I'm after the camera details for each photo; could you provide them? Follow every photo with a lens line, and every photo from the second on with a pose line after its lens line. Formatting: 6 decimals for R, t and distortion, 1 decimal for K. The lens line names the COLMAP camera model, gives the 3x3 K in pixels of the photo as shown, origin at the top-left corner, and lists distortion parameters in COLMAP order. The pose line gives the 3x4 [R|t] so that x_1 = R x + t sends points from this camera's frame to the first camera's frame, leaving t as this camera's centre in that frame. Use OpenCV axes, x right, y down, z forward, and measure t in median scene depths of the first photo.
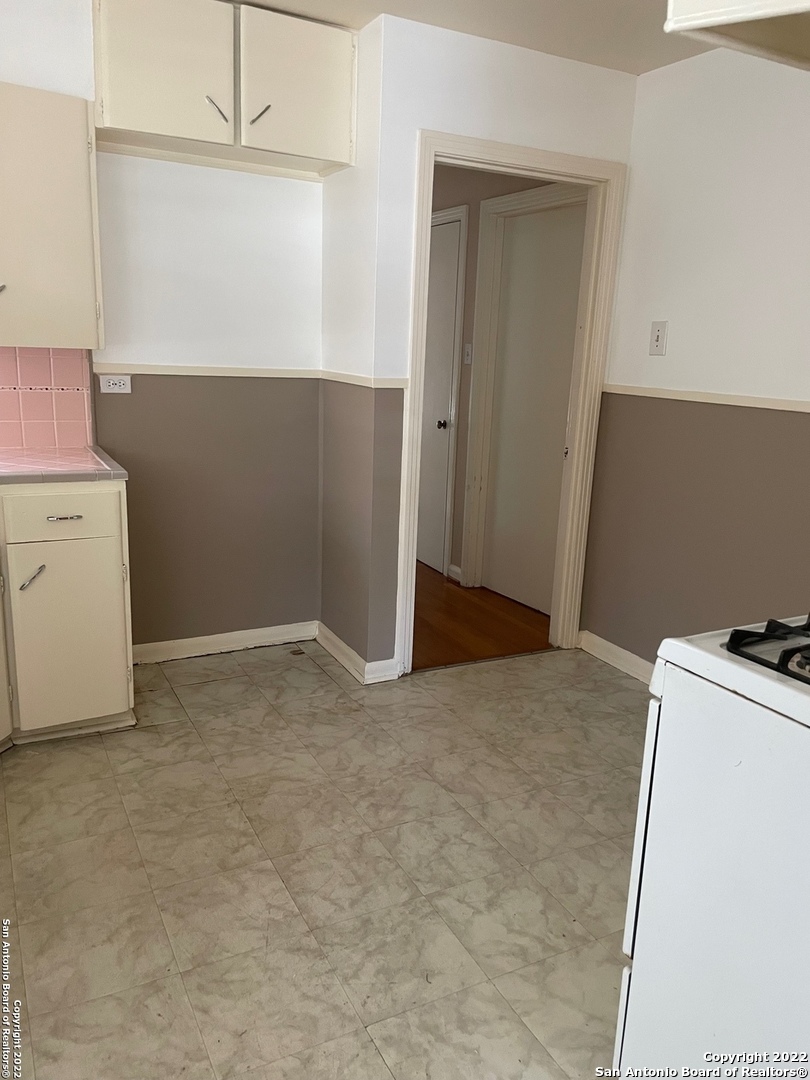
lens RADIAL K [[829.6, 0, 410.2], [0, 829.6, 542.4], [0, 0, 1]] dist [0.075971, -0.105002]
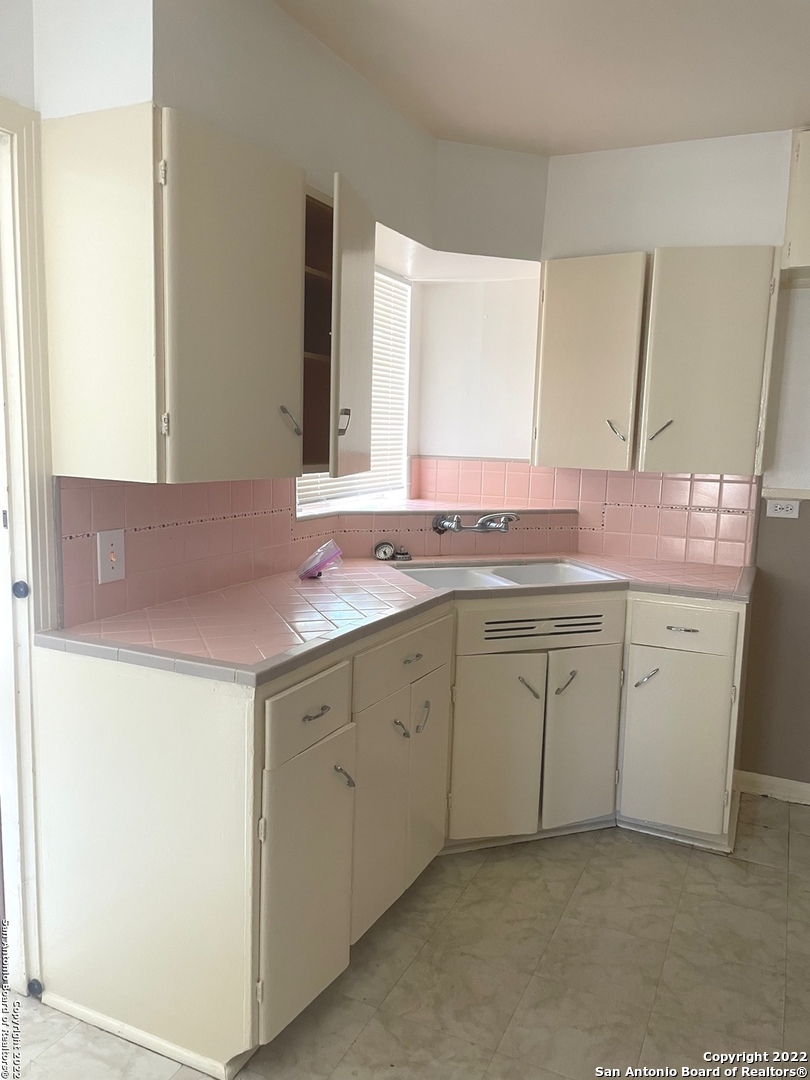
lens RADIAL K [[829.6, 0, 408.3], [0, 829.6, 542.9], [0, 0, 1]] dist [0.075971, -0.105002]
pose [[0.601656, 0.086905, -0.794014, 0.209429], [-0.194439, 0.980096, -0.040063, -0.025808], [0.774728, 0.178491, 0.606578, 0.062240]]
